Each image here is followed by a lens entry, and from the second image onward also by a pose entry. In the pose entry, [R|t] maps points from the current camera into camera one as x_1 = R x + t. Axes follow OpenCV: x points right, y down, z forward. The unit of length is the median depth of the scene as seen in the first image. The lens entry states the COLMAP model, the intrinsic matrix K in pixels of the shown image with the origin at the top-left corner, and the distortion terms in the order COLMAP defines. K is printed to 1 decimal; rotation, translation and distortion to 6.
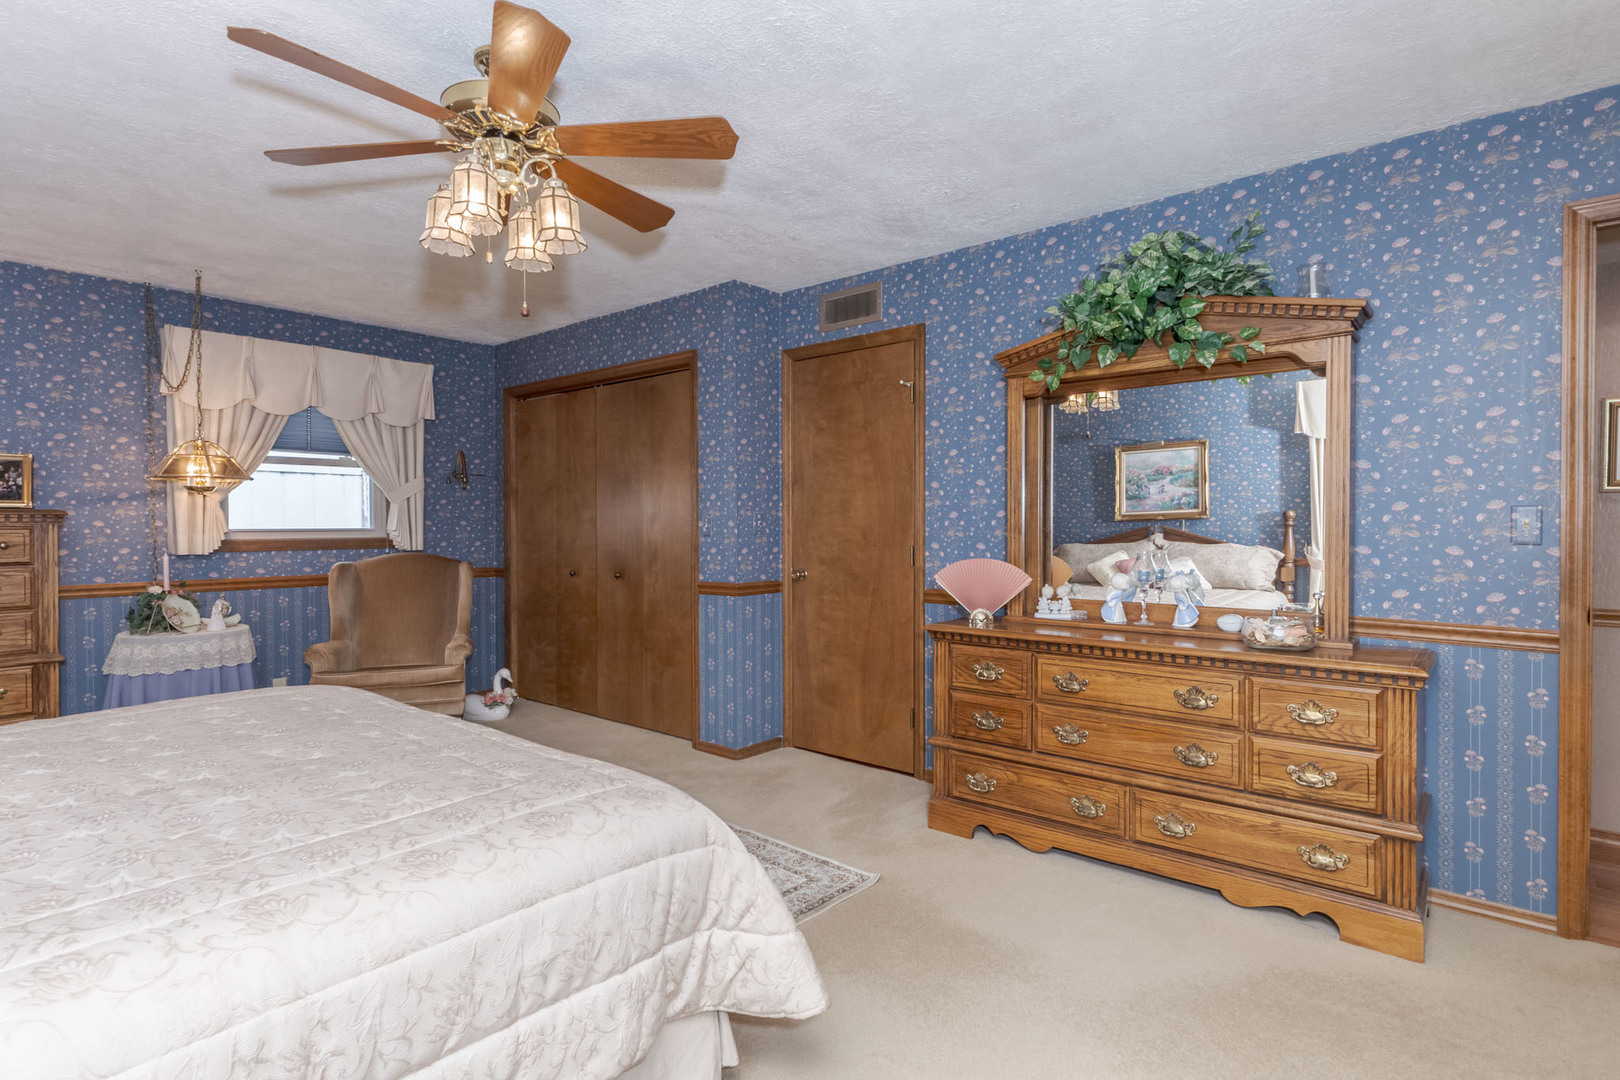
lens RADIAL K [[827.3, 0, 826.3], [0, 827.3, 538.7], [0, 0, 1]] dist [0.015326, -0.000600]
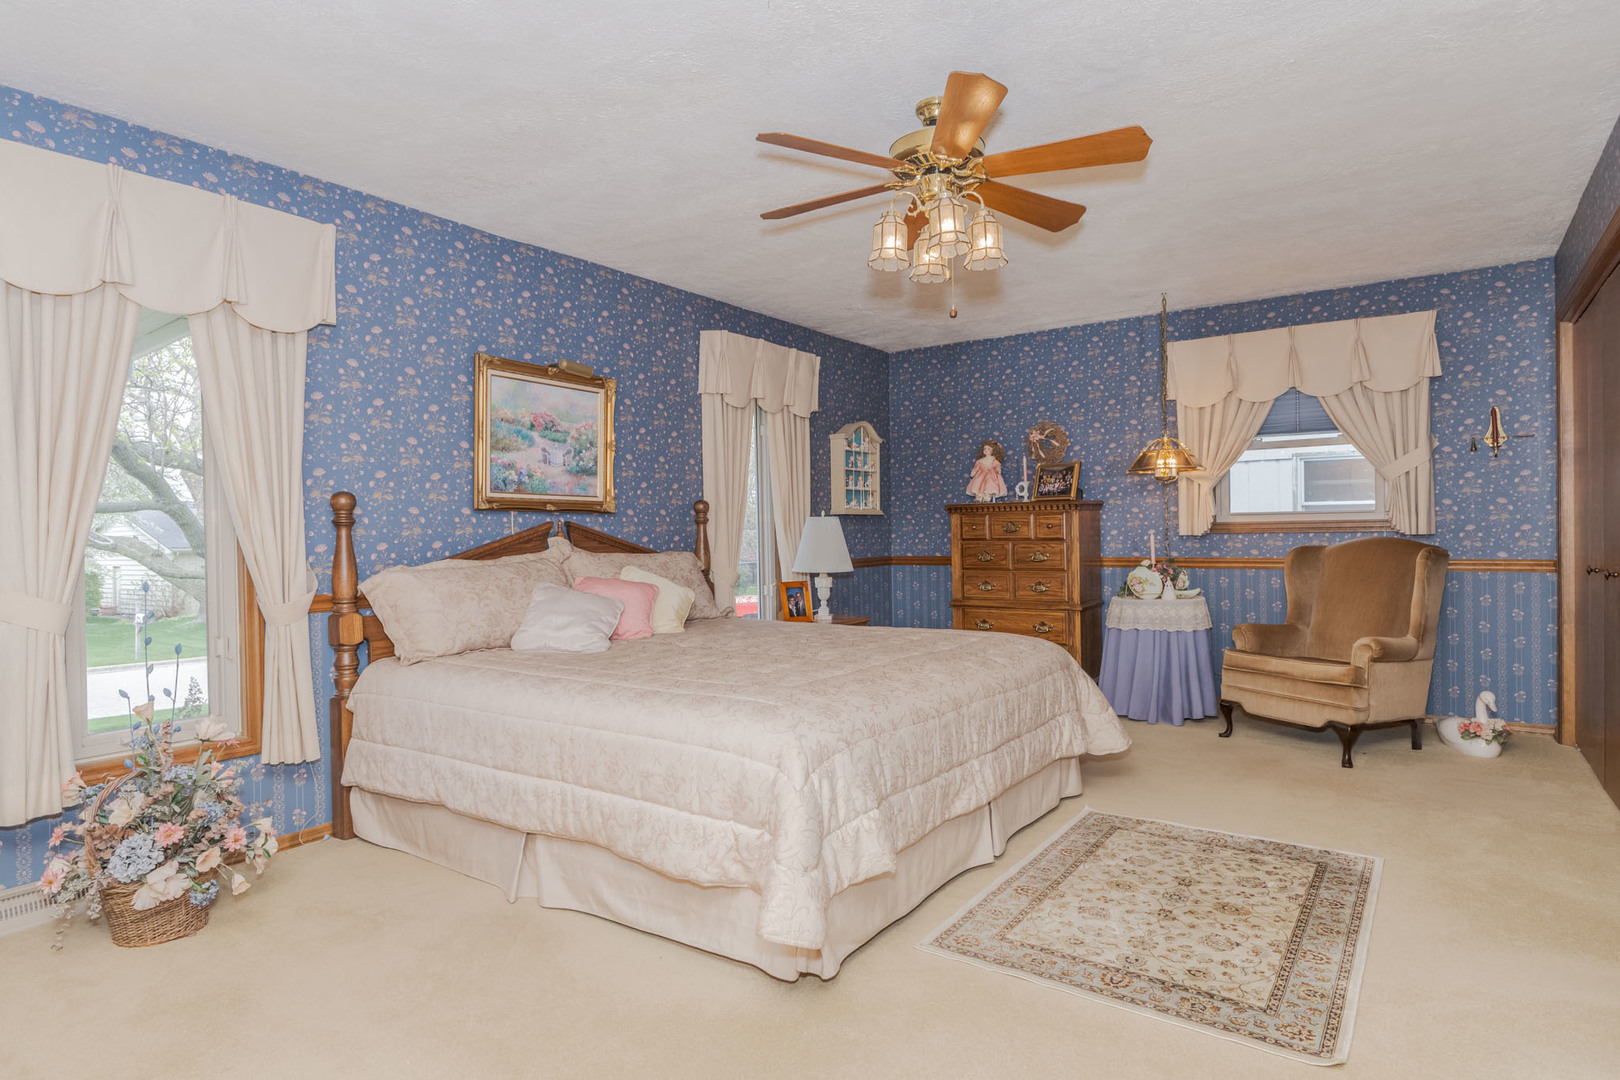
lens RADIAL K [[897.1, 0, 809.0], [0, 897.1, 538.4], [0, 0, 1]] dist [0.001361, -0.000288]
pose [[0.078887, 0.013932, -0.996786, 0.428571], [0.000856, 0.999901, 0.014043, 0.005230], [0.996883, -0.001961, 0.078867, 0.361300]]
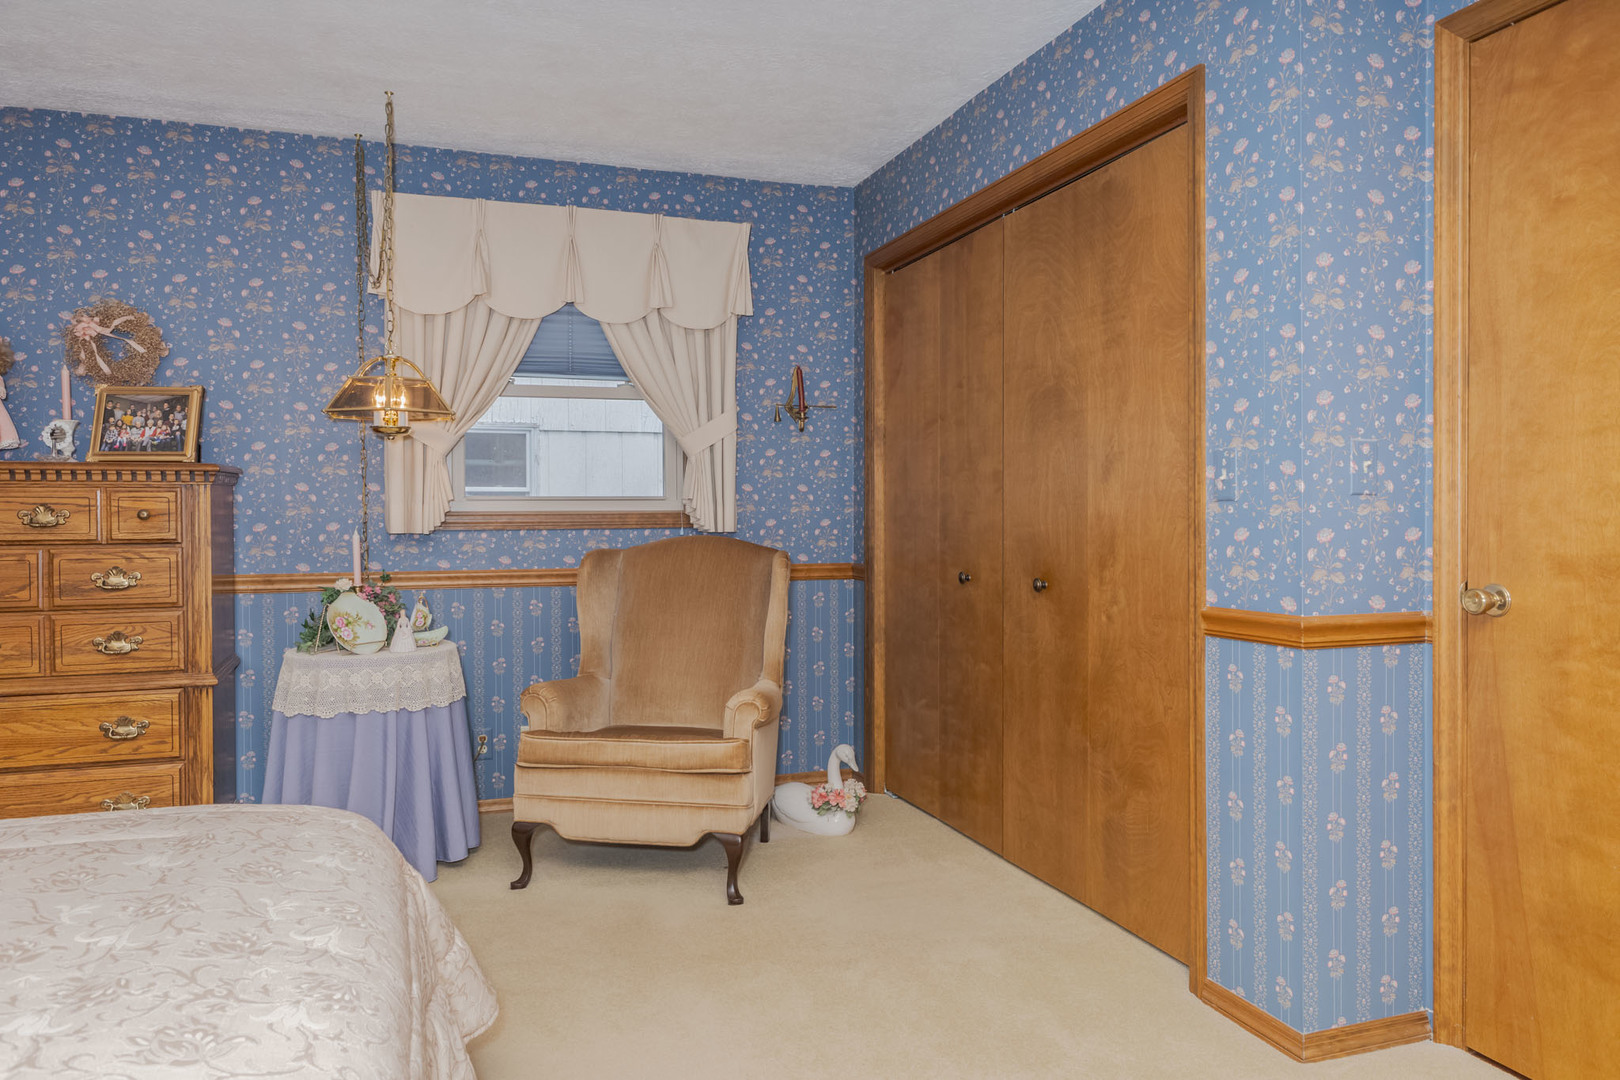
lens RADIAL K [[1097.0, 0, 780.3], [0, 1097.0, 523.4], [0, 0, 1]] dist [0.012729, -0.008176]
pose [[0.848879, 0.003616, -0.528575, -0.039853], [-0.006481, 0.999973, -0.003567, 0.011849], [0.528548, 0.006454, 0.848879, 0.396490]]
